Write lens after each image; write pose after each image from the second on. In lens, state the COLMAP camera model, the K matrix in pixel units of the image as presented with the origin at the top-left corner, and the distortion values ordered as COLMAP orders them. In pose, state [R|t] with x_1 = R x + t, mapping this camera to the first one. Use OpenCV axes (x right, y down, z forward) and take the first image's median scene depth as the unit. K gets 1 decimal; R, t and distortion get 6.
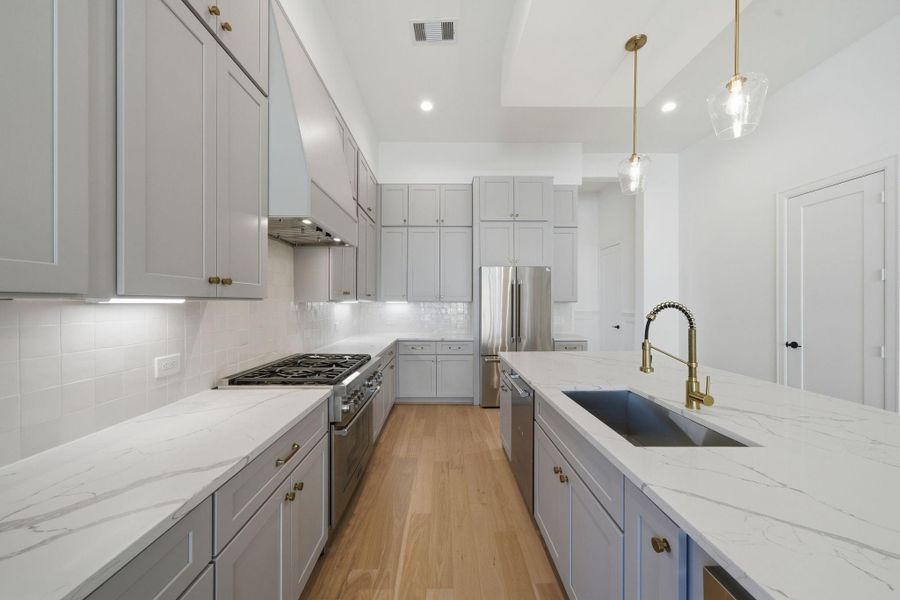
lens RADIAL K [[308.9, 0, 446.2], [0, 308.9, 304.3], [0, 0, 1]] dist [-0.001458, 0.000067]
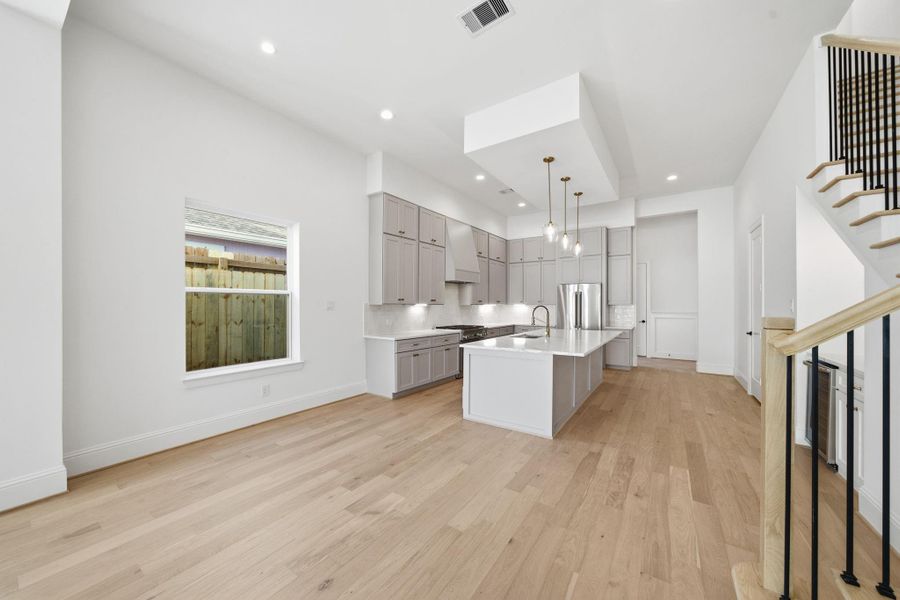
lens RADIAL K [[308.9, 0, 446.2], [0, 308.9, 304.3], [0, 0, 1]] dist [-0.001458, 0.000067]
pose [[0.807758, -0.004907, -0.589493, 0.614621], [-0.001300, 0.999948, -0.010105, 0.008163], [0.589512, 0.008929, 0.807710, -0.750289]]
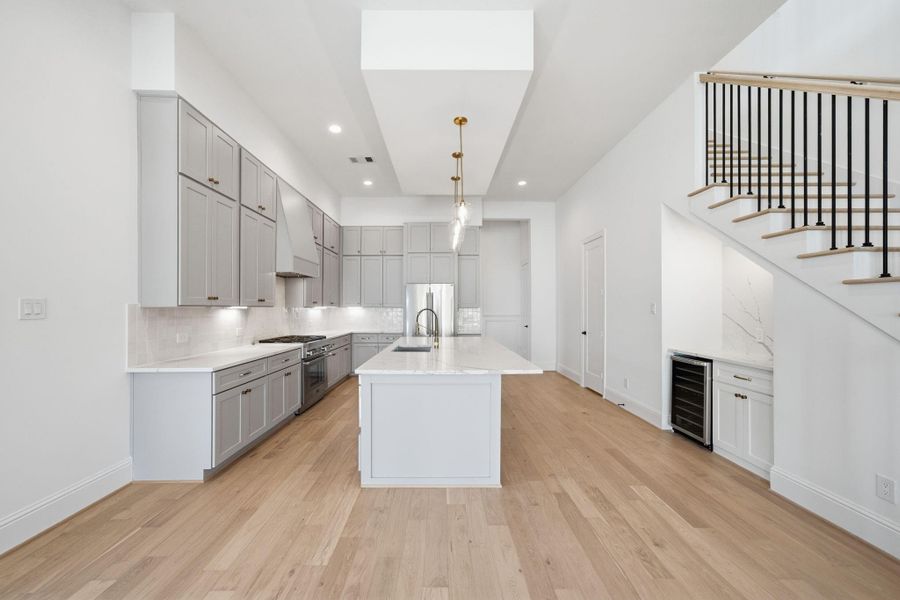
lens RADIAL K [[334.1, 0, 429.6], [0, 334.1, 307.8], [0, 0, 1]] dist [0.002214, 0.000478]
pose [[0.999292, -0.002611, -0.037525, 0.279684], [0.002355, 0.999974, -0.006860, 0.005556], [0.037542, 0.006767, 0.999272, -0.606785]]
